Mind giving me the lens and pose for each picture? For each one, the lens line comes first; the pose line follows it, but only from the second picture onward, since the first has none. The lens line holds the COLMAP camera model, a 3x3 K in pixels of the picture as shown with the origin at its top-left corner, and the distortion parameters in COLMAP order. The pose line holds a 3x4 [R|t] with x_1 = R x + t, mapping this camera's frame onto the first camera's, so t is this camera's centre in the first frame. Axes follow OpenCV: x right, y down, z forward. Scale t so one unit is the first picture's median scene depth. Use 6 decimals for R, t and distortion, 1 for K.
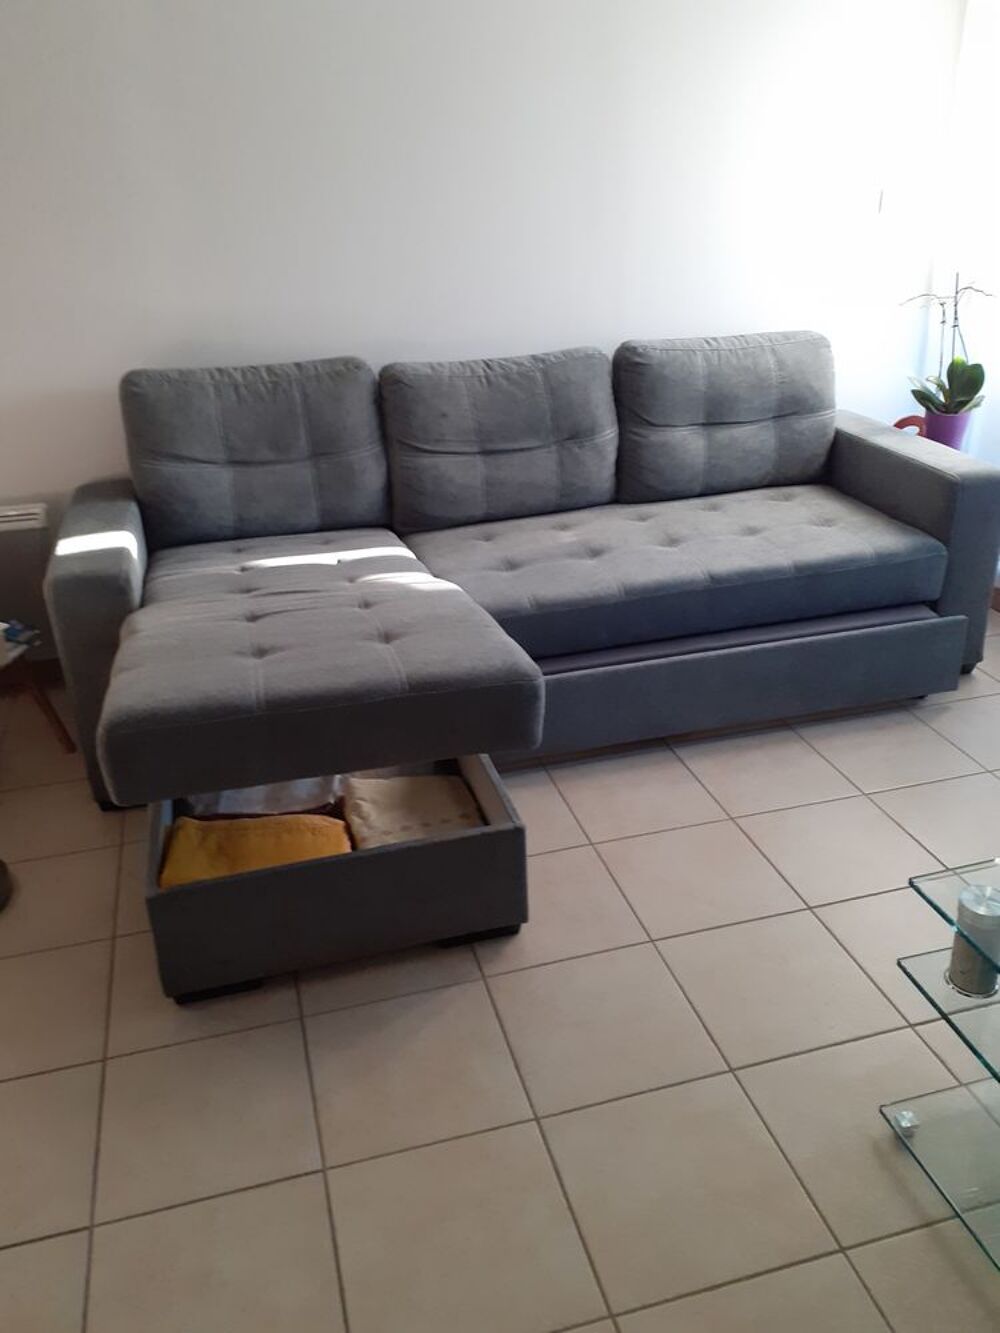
lens RADIAL K [[1072.8, 0, 500.0], [0, 1072.8, 666.5], [0, 0, 1]] dist [0.060021, -0.004971]
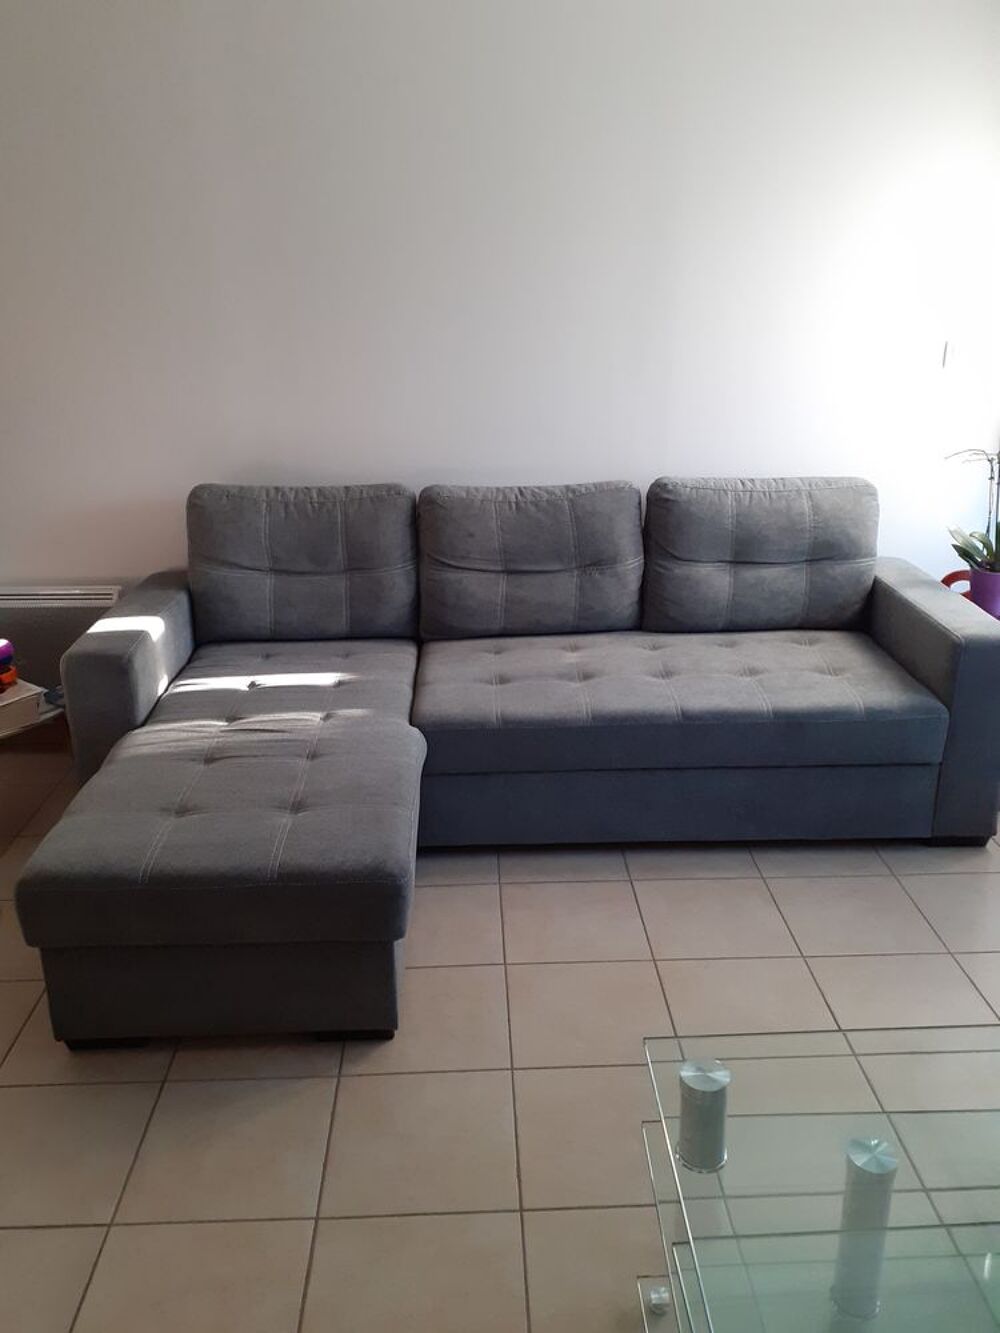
lens RADIAL K [[1072.8, 0, 500.0], [0, 1072.8, 666.5], [0, 0, 1]] dist [0.060021, -0.004971]
pose [[0.962960, 0.103471, -0.249003, 0.247077], [-0.124886, 0.989573, -0.071760, -0.028954], [0.238982, 0.100199, 0.965841, -0.015634]]
